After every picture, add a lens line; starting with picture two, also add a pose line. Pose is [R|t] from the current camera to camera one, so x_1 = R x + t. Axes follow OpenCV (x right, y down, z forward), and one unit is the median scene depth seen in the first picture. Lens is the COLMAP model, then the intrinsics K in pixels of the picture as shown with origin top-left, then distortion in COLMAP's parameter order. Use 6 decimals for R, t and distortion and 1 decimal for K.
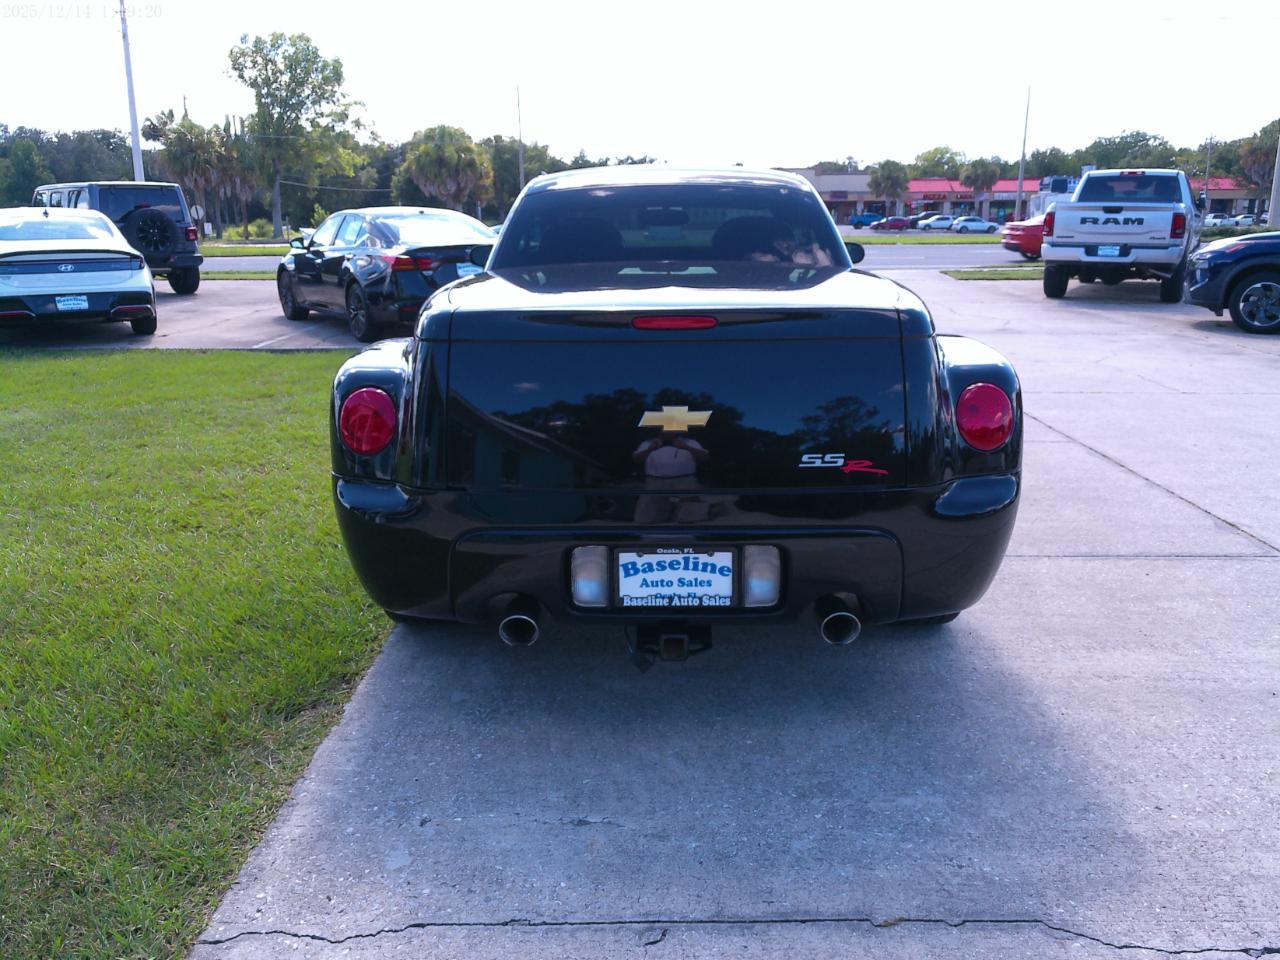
lens RADIAL K [[1042.3, 0, 642.6], [0, 1042.3, 444.4], [0, 0, 1]] dist [0.025710, -0.040700]
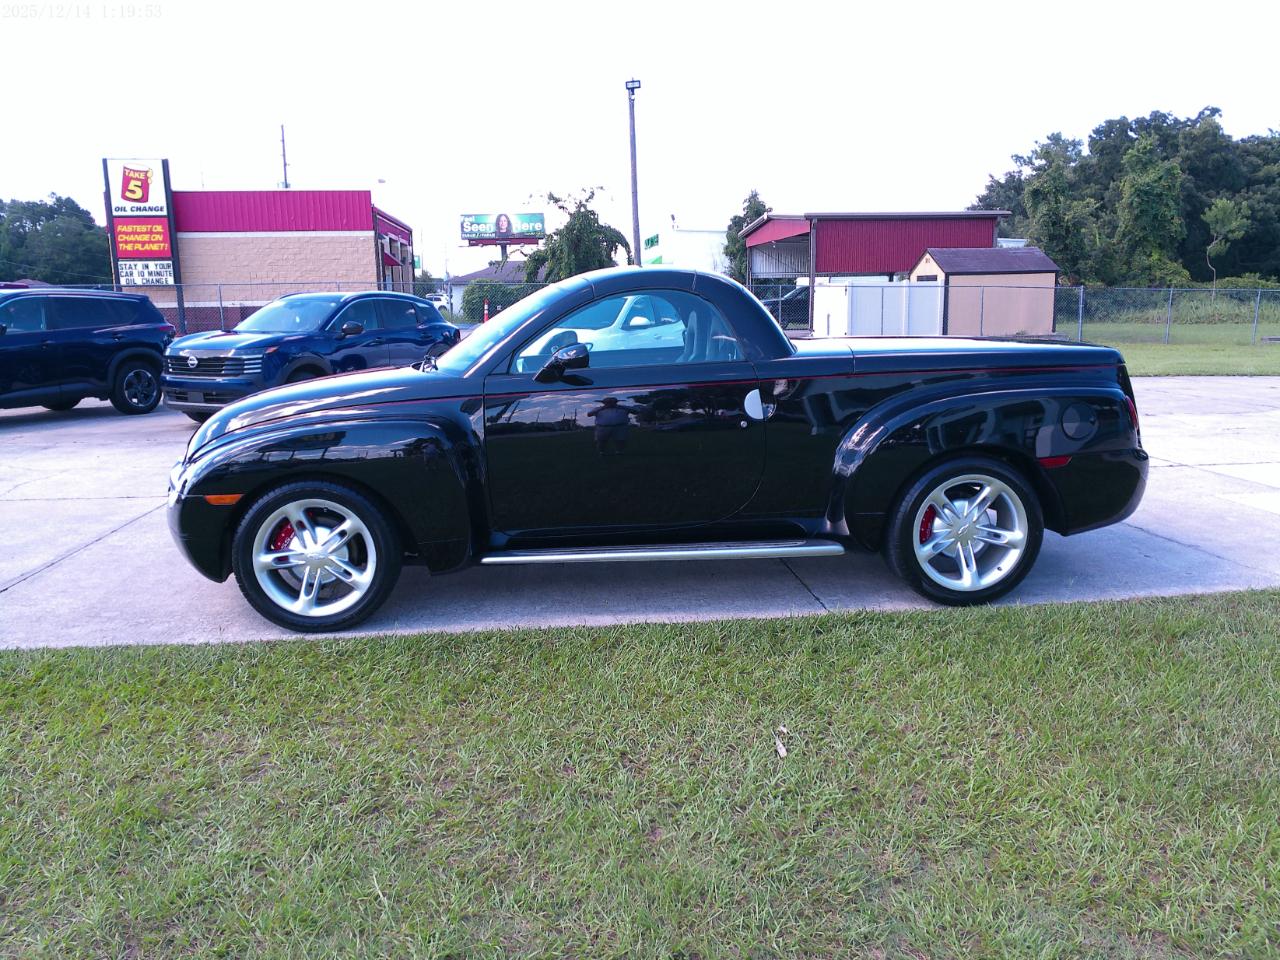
lens RADIAL K [[1023.7, 0, 644.6], [0, 1023.7, 465.0], [0, 0, 1]] dist [0.017840, -0.014247]
pose [[-0.121867, -0.150422, 0.981082, -1.301133], [0.224868, 0.958563, 0.174902, -0.296734], [-0.966738, 0.241929, -0.082992, 1.349737]]
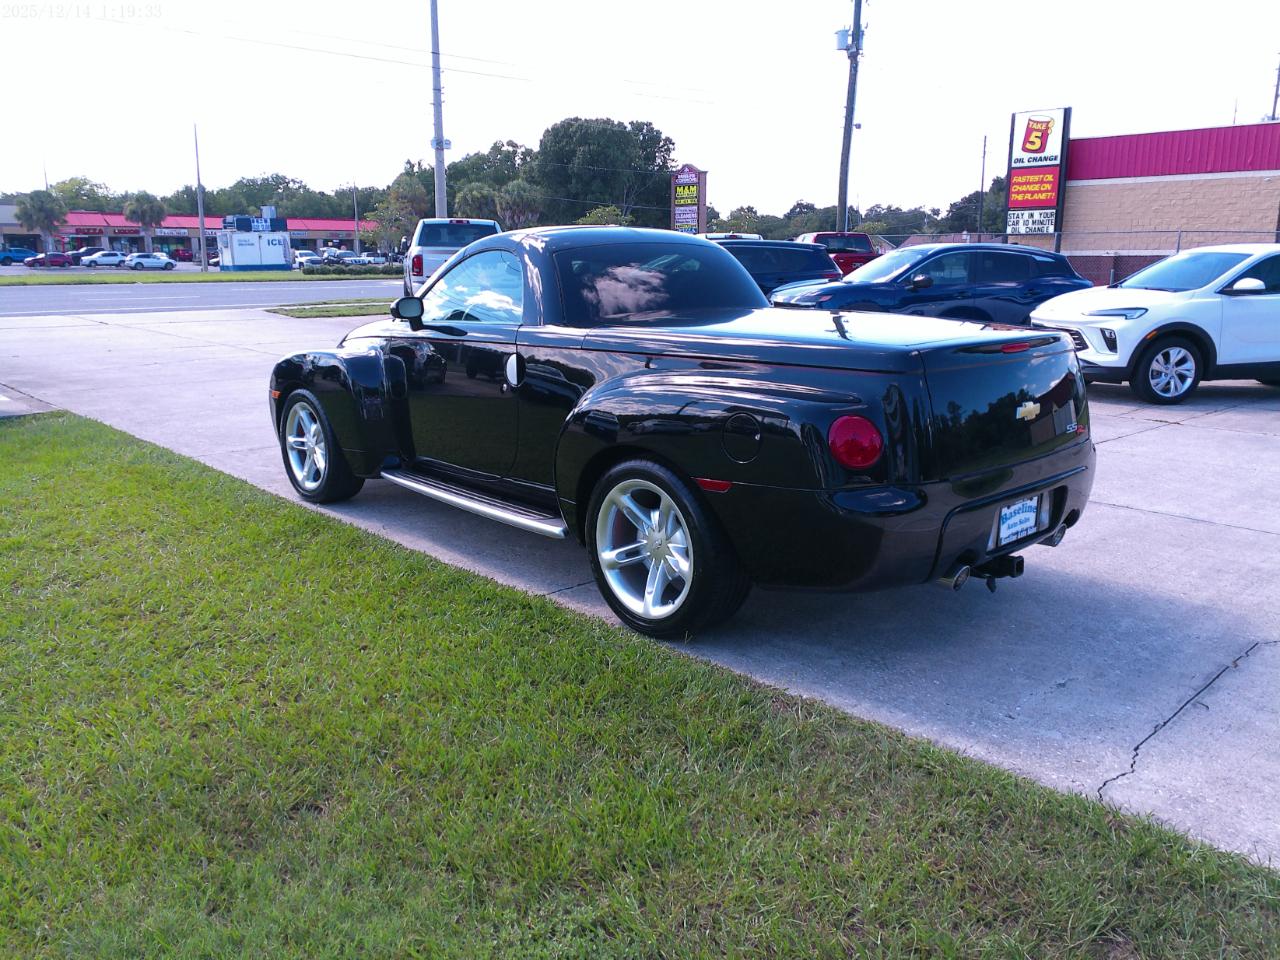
lens RADIAL K [[1023.7, 0, 644.6], [0, 1023.7, 465.0], [0, 0, 1]] dist [0.017840, -0.014247]
pose [[0.715106, -0.134072, 0.686038, -0.871568], [0.141569, 0.988873, 0.045688, -0.059264], [-0.684530, 0.064450, 0.726130, 0.196665]]
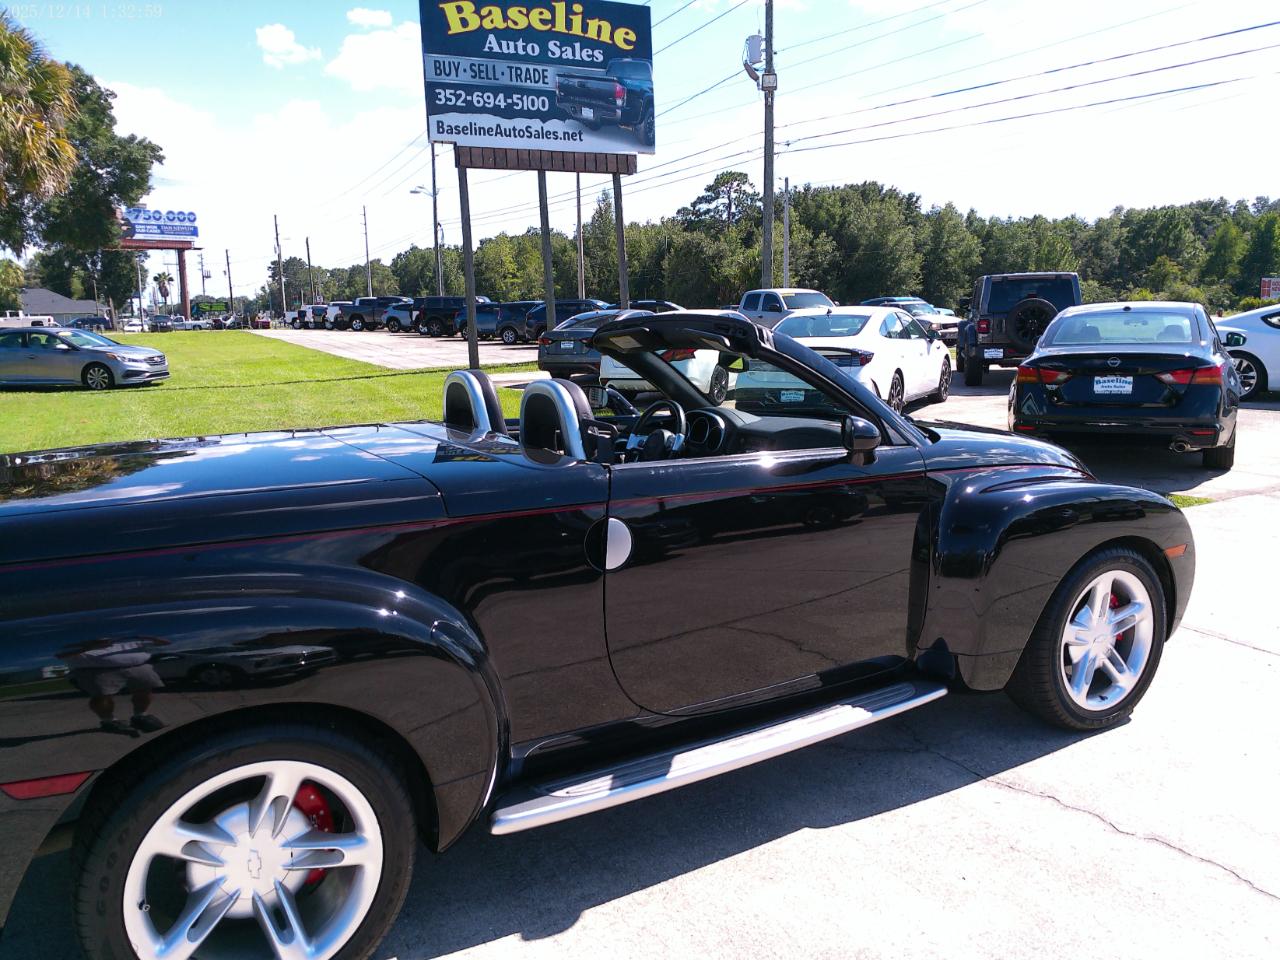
lens RADIAL K [[1035.1, 0, 643.8], [0, 1035.1, 462.0], [0, 0, 1]] dist [0.002693, -0.005193]
pose [[0.471703, 0.123272, -0.873098, 0.952606], [-0.163421, 0.985247, 0.050816, -0.251635], [0.866481, 0.118712, 0.484889, 0.890734]]
